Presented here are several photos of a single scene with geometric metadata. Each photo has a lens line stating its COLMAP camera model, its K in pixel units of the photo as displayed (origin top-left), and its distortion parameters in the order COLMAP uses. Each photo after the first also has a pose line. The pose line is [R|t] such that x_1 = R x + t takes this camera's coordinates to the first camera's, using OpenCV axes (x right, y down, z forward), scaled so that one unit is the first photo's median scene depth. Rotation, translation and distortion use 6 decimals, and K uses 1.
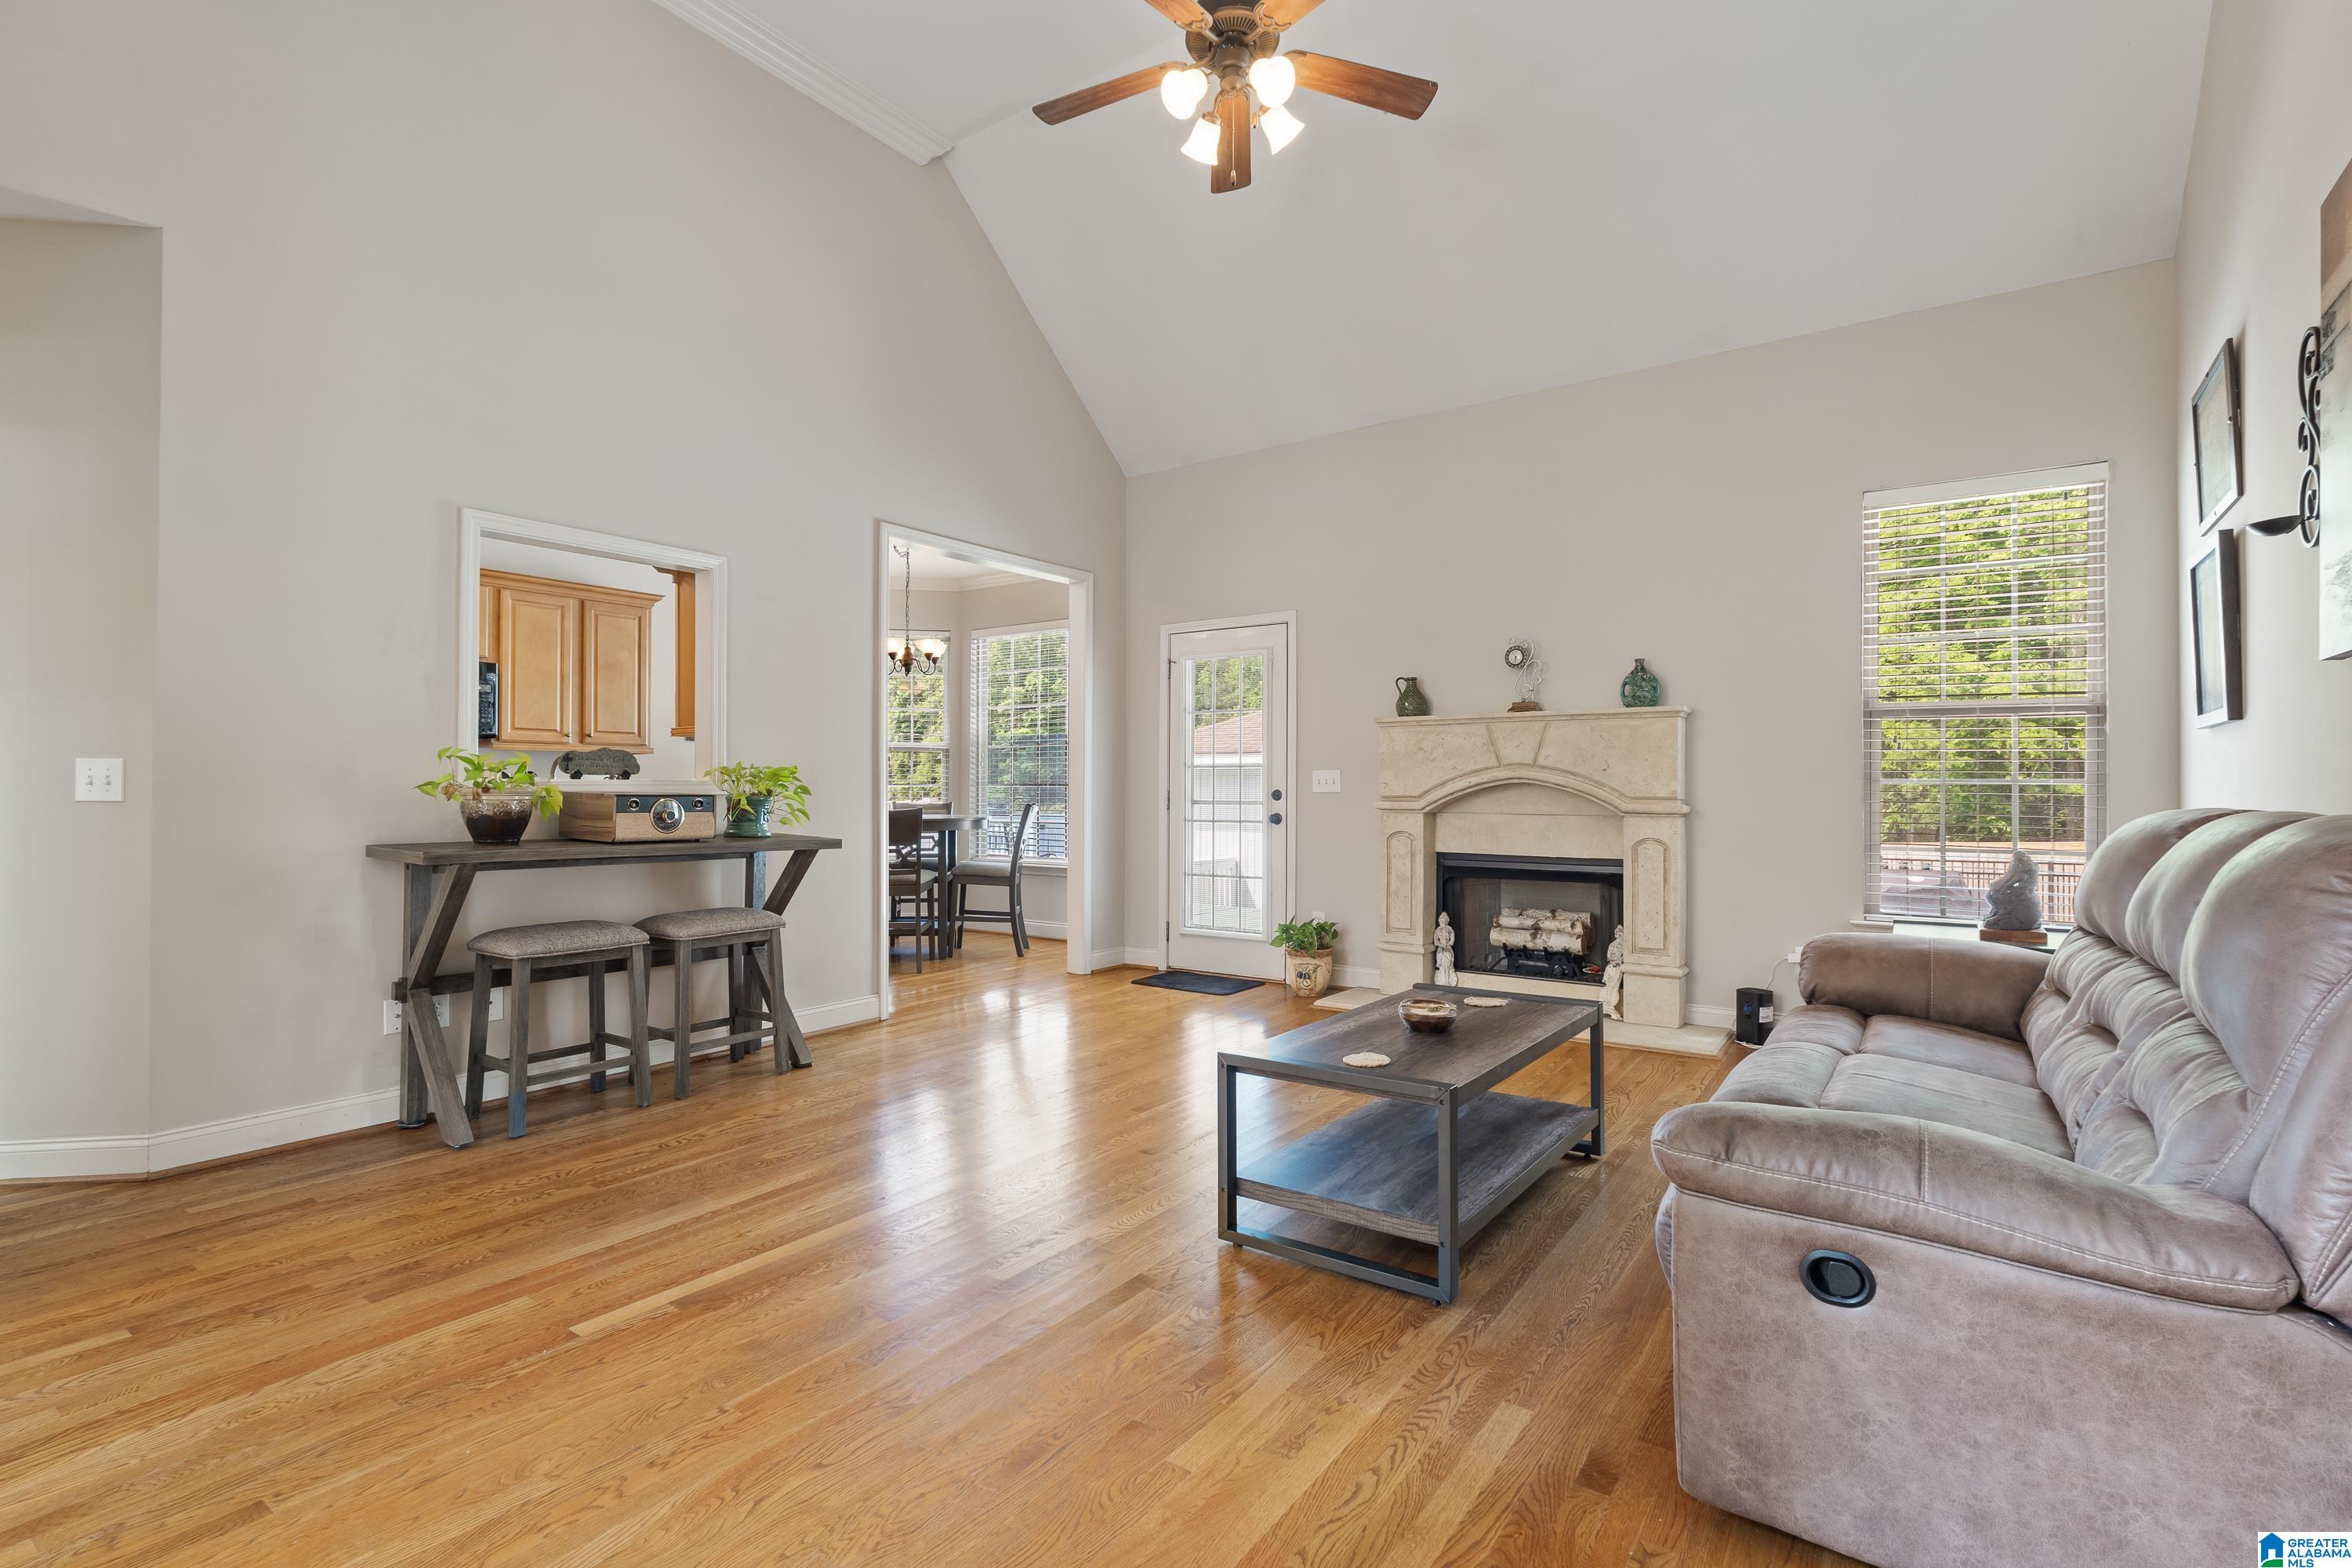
lens RADIAL K [[1095.4, 0, 1161.6], [0, 1095.4, 790.0], [0, 0, 1]] dist [-0.002714, 0.000007]
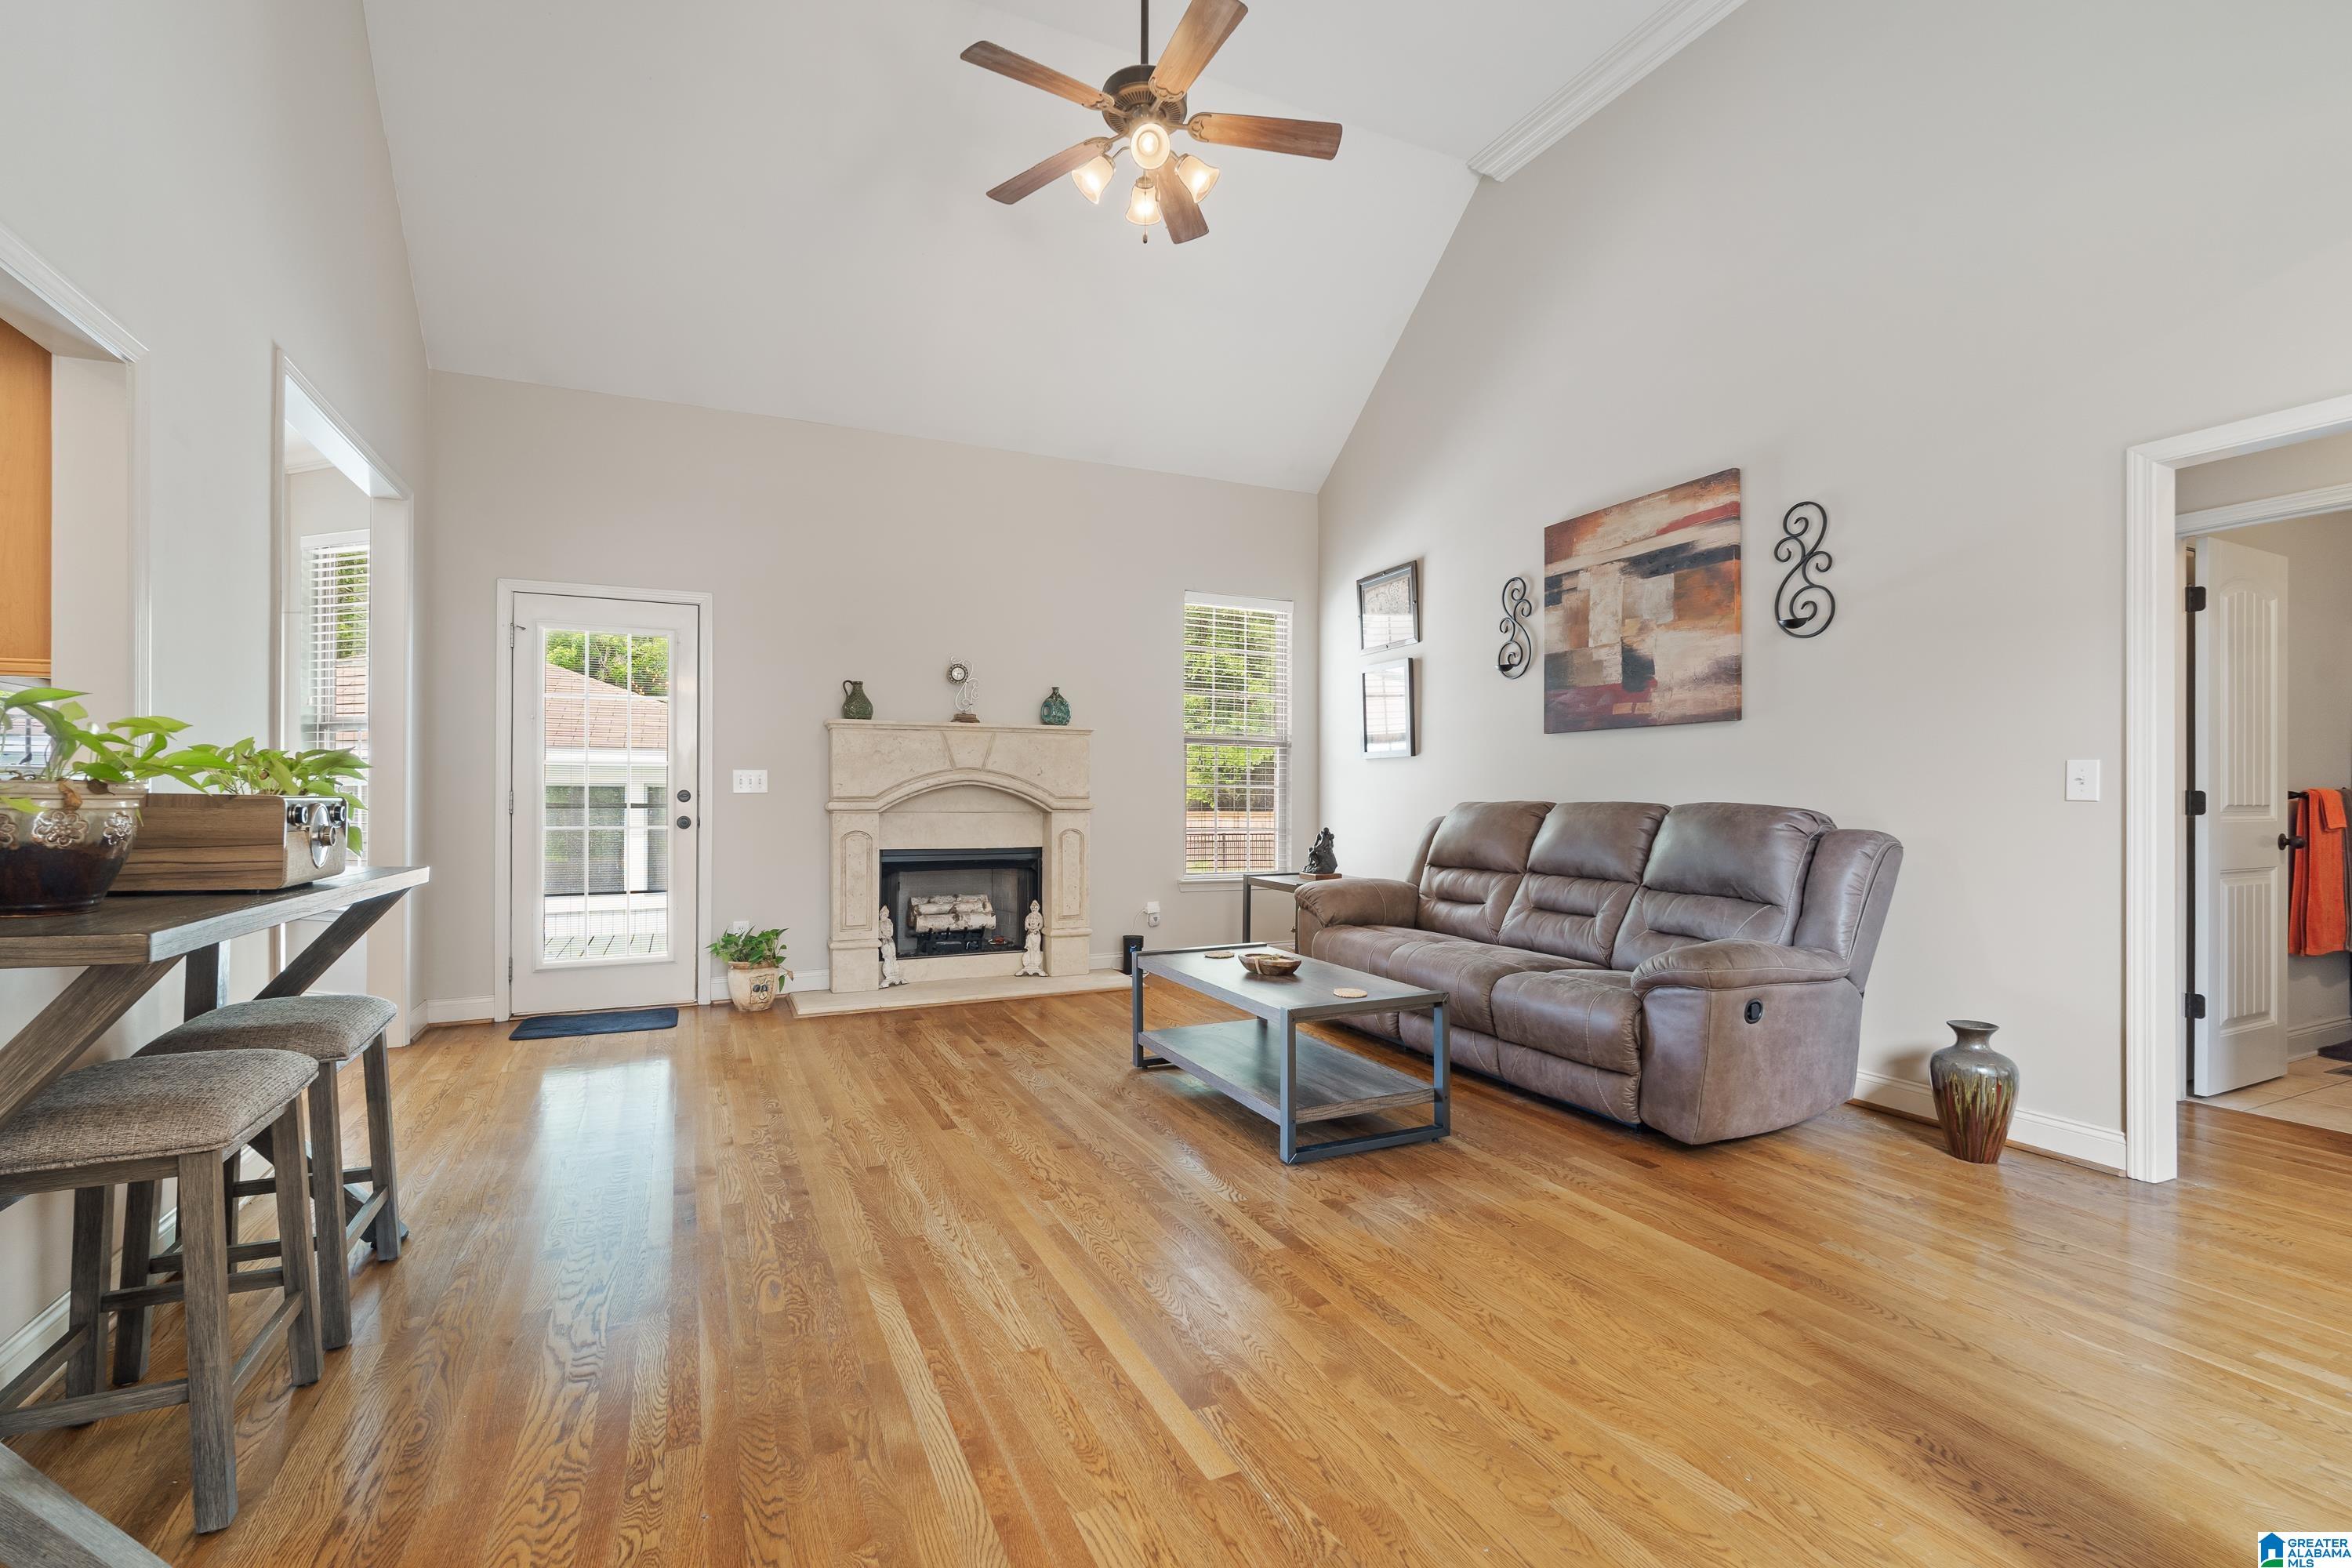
lens RADIAL K [[1036.8, 0, 1171.4], [0, 1036.8, 798.7], [0, 0, 1]] dist [-0.003947, -0.000189]
pose [[0.492177, -0.005093, 0.870480, -0.526088], [-0.001966, 0.999974, 0.006962, 0.000039], [-0.870493, -0.005138, 0.492154, 0.290041]]
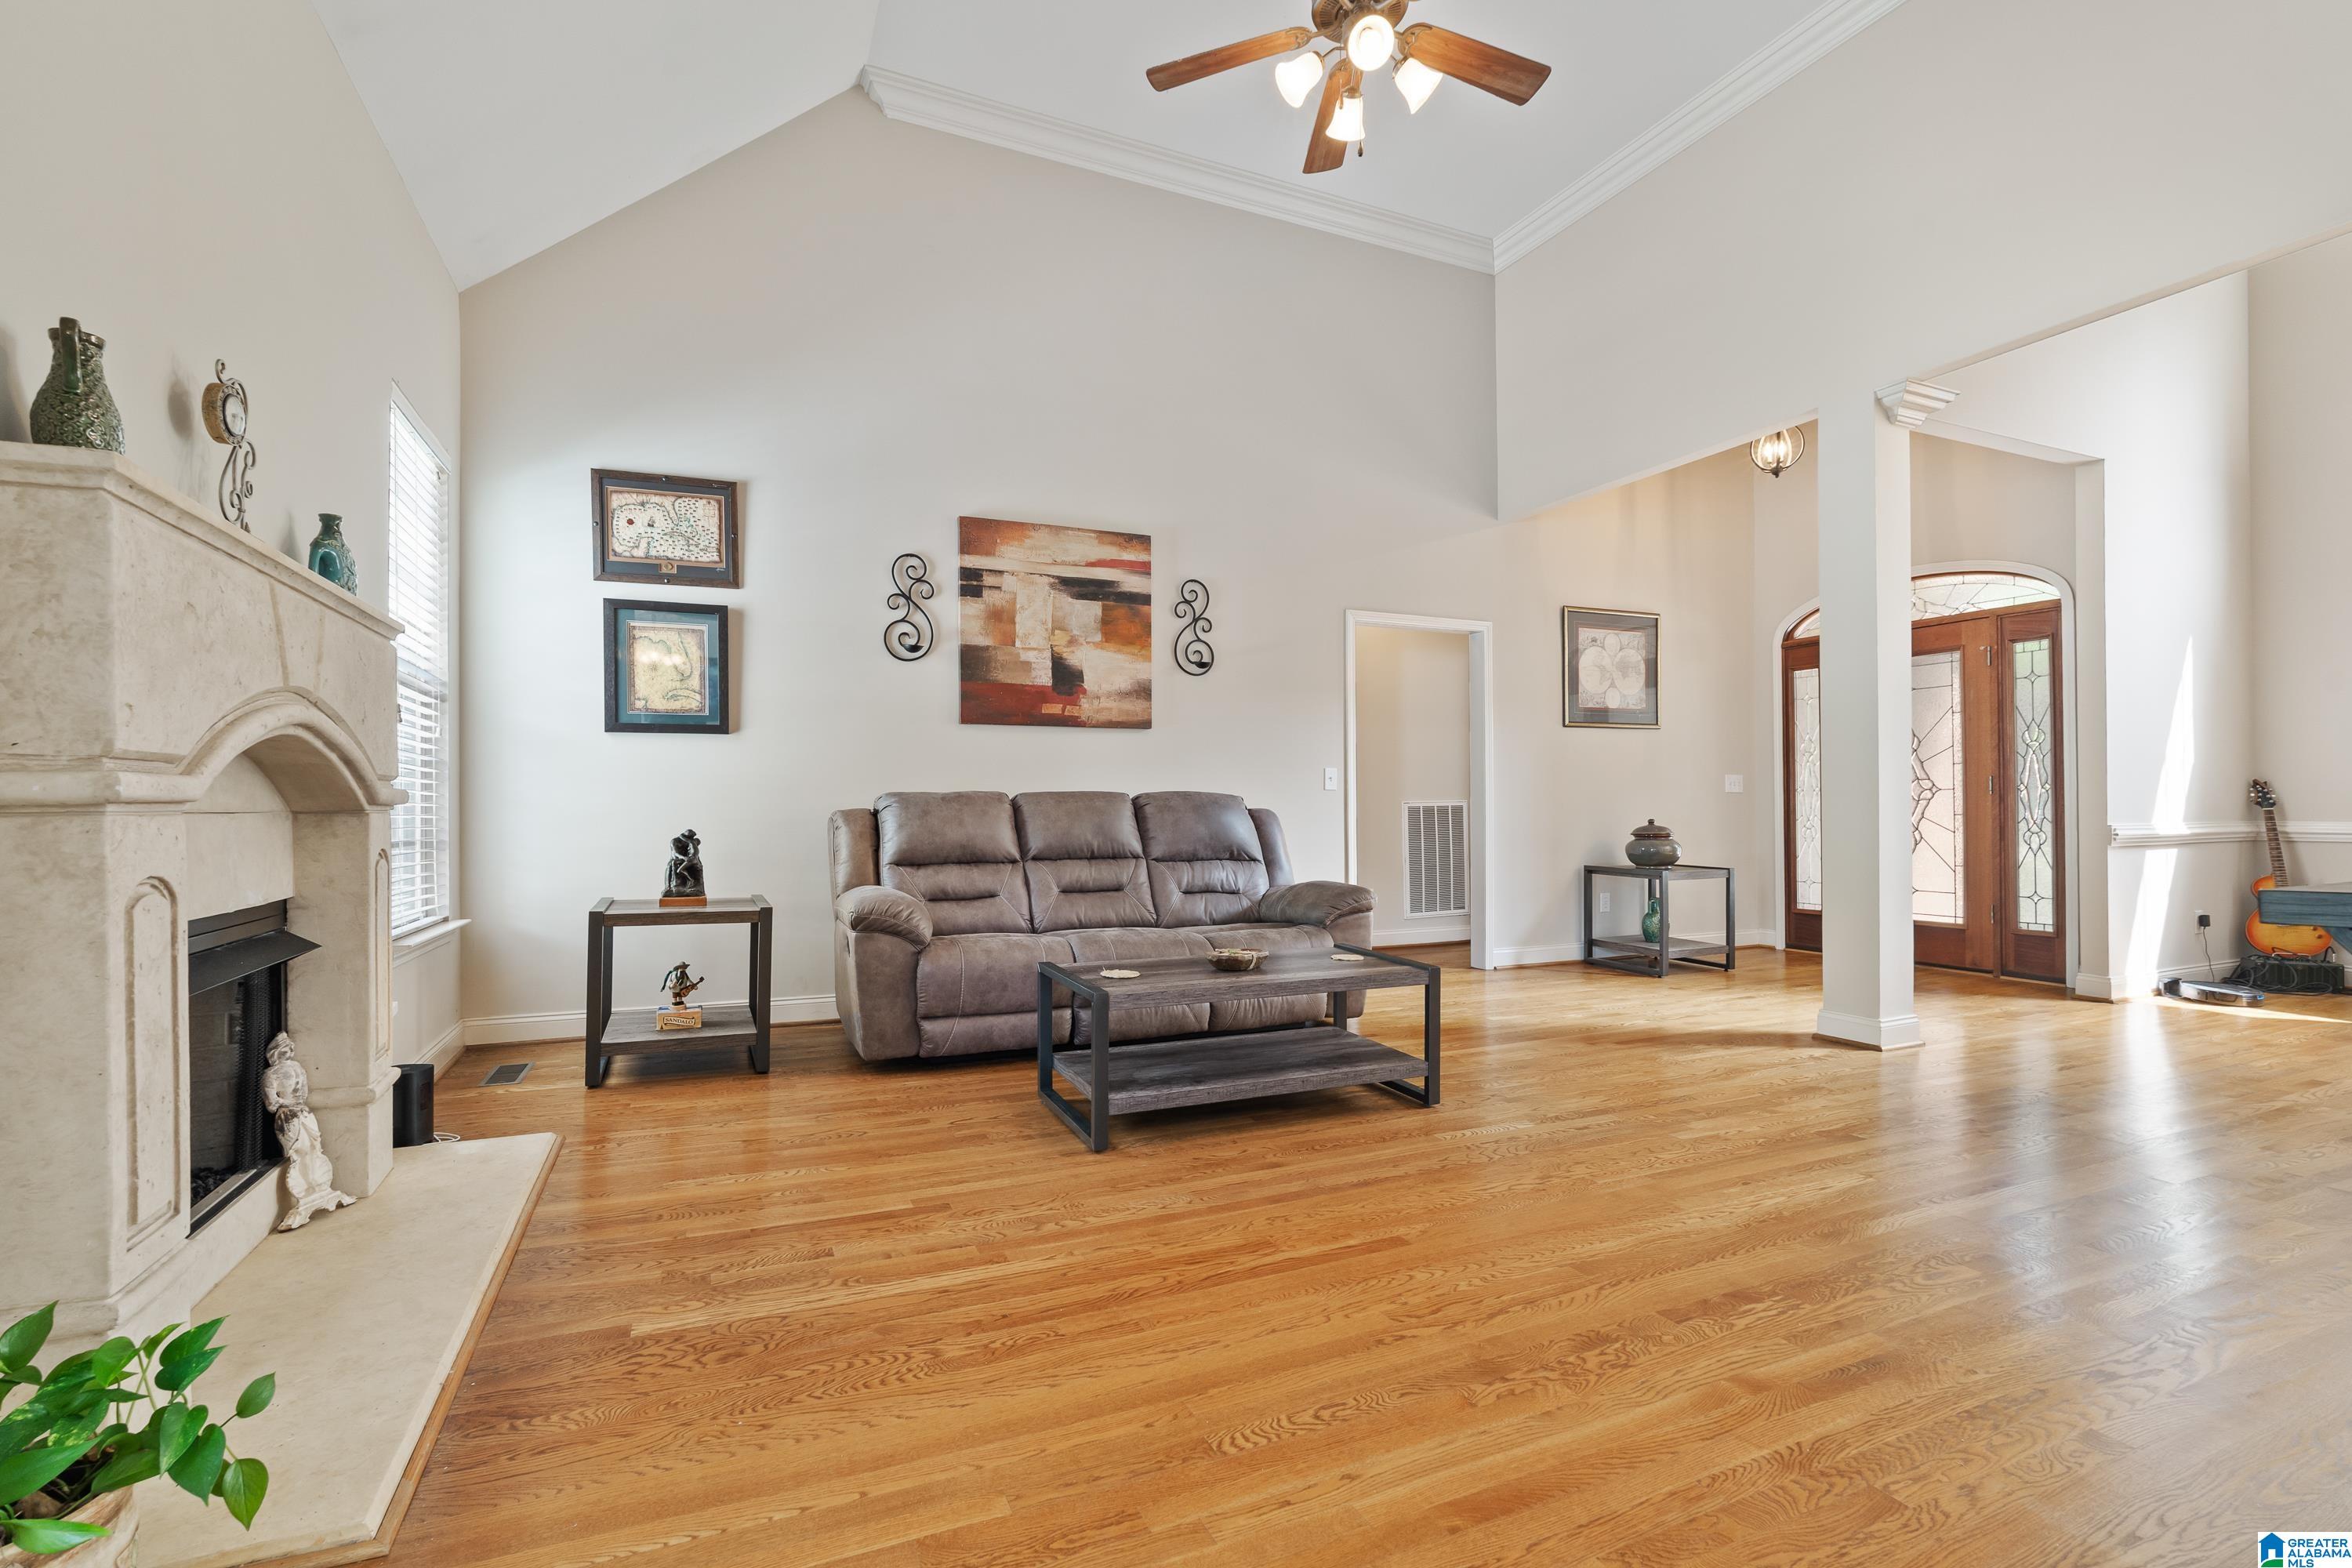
lens RADIAL K [[1036.8, 0, 1171.4], [0, 1036.8, 798.7], [0, 0, 1]] dist [-0.003947, -0.000189]
pose [[-0.858024, 0.003348, 0.513599, -0.175947], [0.000657, 0.999985, -0.005422, 0.019950], [-0.513610, -0.004315, -0.858013, 1.176321]]
